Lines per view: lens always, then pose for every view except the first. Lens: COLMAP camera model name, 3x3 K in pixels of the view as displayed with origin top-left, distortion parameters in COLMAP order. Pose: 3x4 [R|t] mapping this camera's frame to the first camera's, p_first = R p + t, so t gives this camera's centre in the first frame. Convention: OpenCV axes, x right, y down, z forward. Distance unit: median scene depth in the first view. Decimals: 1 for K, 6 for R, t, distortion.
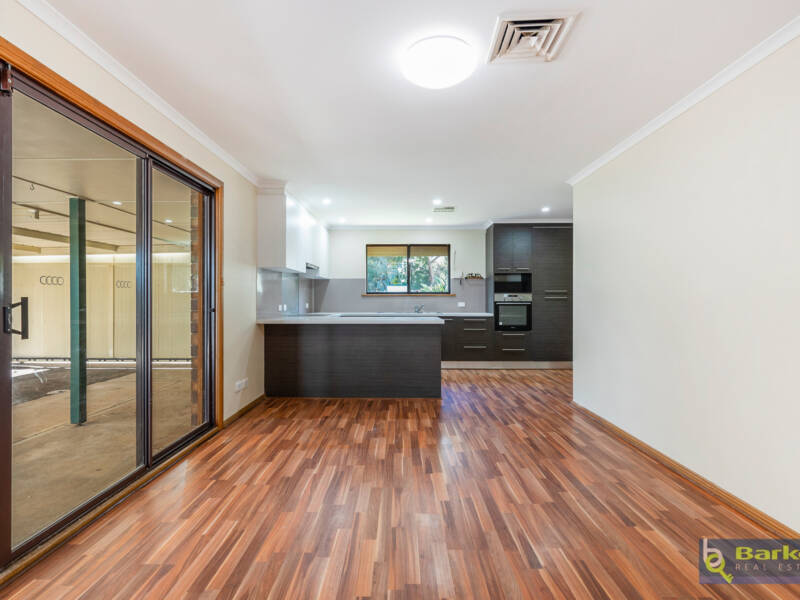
lens RADIAL K [[389.6, 0, 392.9], [0, 389.6, 300.4], [0, 0, 1]] dist [-0.002089, -0.000307]
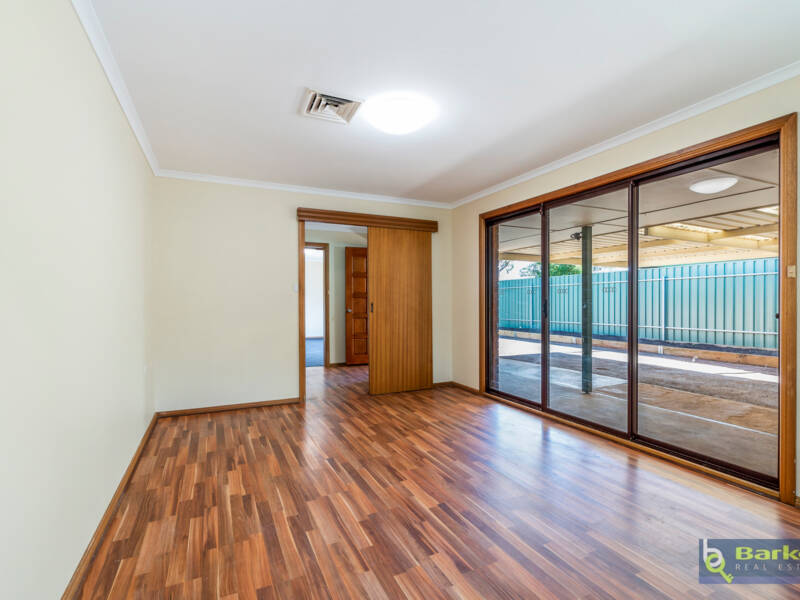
lens RADIAL K [[389.6, 0, 392.9], [0, 389.6, 300.4], [0, 0, 1]] dist [-0.002089, -0.000307]
pose [[-0.900282, 0.000549, -0.435308, 0.645280], [-0.000277, 0.999998, 0.001834, -0.004754], [0.435308, 0.001772, -0.900280, 1.986364]]
